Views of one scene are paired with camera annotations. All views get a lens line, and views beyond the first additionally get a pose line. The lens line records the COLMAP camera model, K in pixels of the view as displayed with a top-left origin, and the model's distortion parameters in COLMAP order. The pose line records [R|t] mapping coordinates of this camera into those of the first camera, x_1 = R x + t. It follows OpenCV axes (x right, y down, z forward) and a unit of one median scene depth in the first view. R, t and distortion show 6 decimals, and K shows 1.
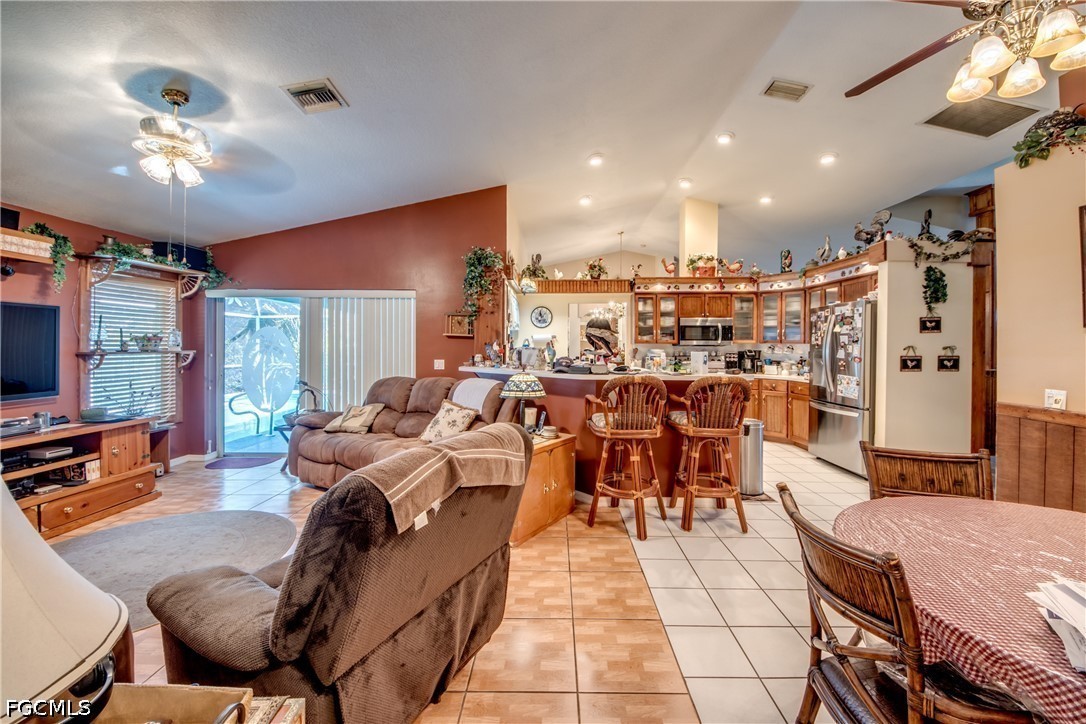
lens RADIAL K [[407.5, 0, 548.6], [0, 407.5, 346.8], [0, 0, 1]] dist [0.010516, -0.007235]
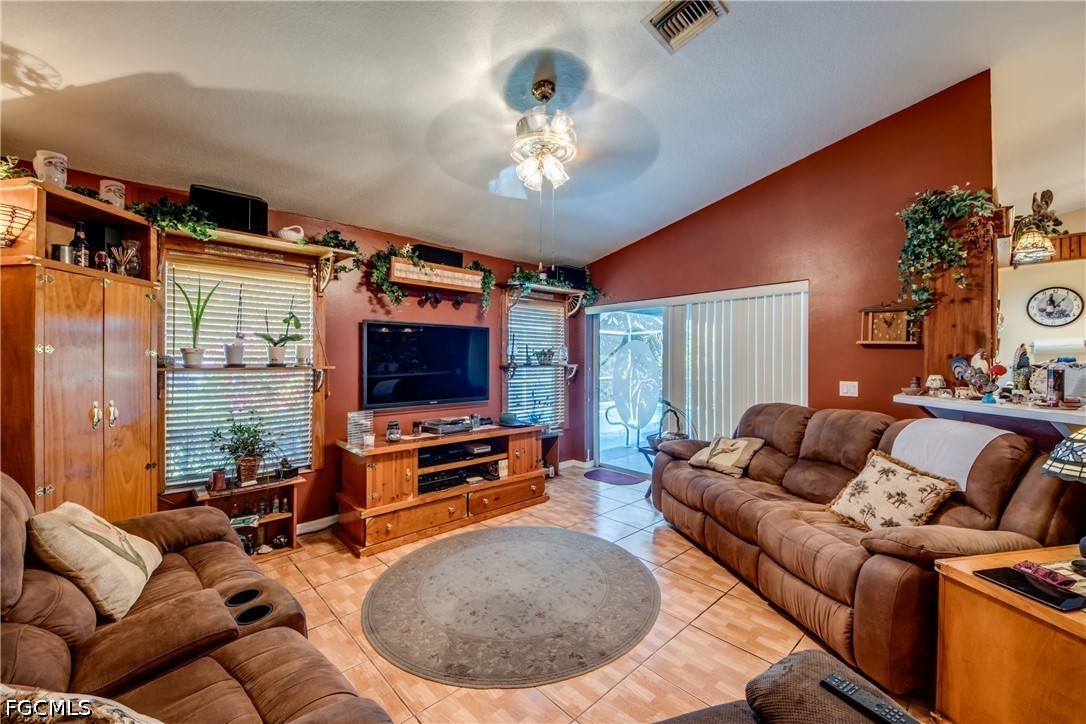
lens RADIAL K [[419.6, 0, 551.7], [0, 419.6, 358.8], [0, 0, 1]] dist [0.016805, -0.014584]
pose [[0.693422, -0.002064, -0.720528, -0.109209], [-0.000599, 0.999994, -0.003442, -0.001507], [0.720531, 0.002818, 0.693417, 0.179433]]
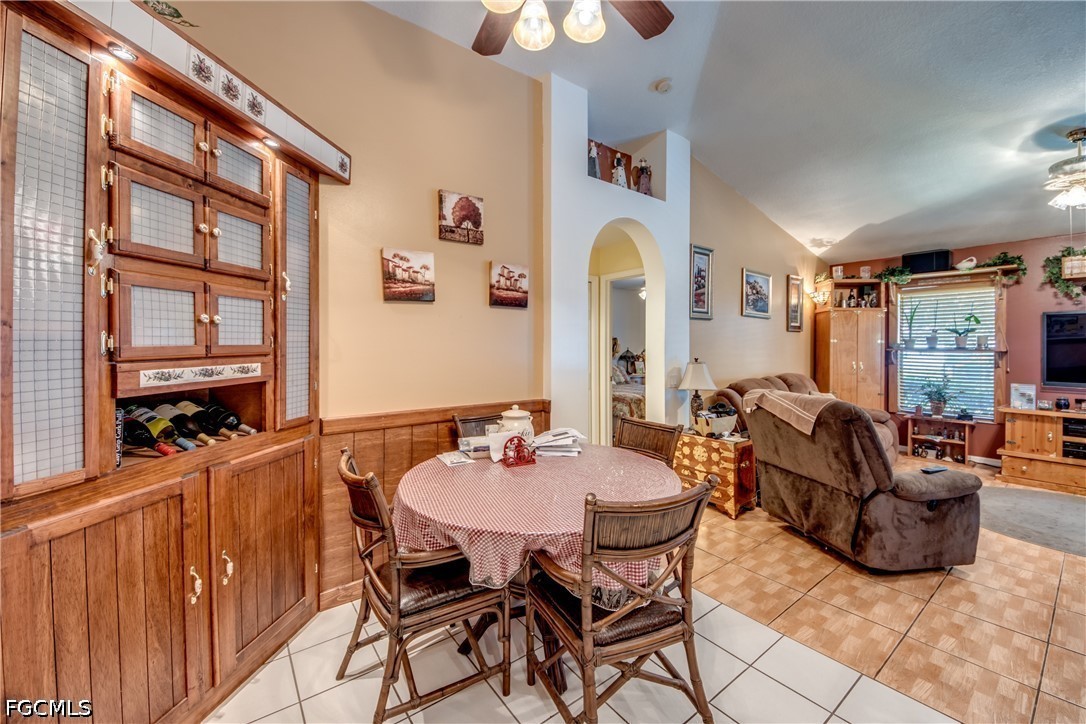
lens RADIAL K [[419.6, 0, 555.9], [0, 419.6, 347.0], [0, 0, 1]] dist [0.016805, -0.014584]
pose [[-0.782627, 0.001470, -0.622489, 0.534358], [-0.002326, 0.999983, 0.005286, 0.000147], [0.622486, 0.005585, -0.782611, 0.512968]]
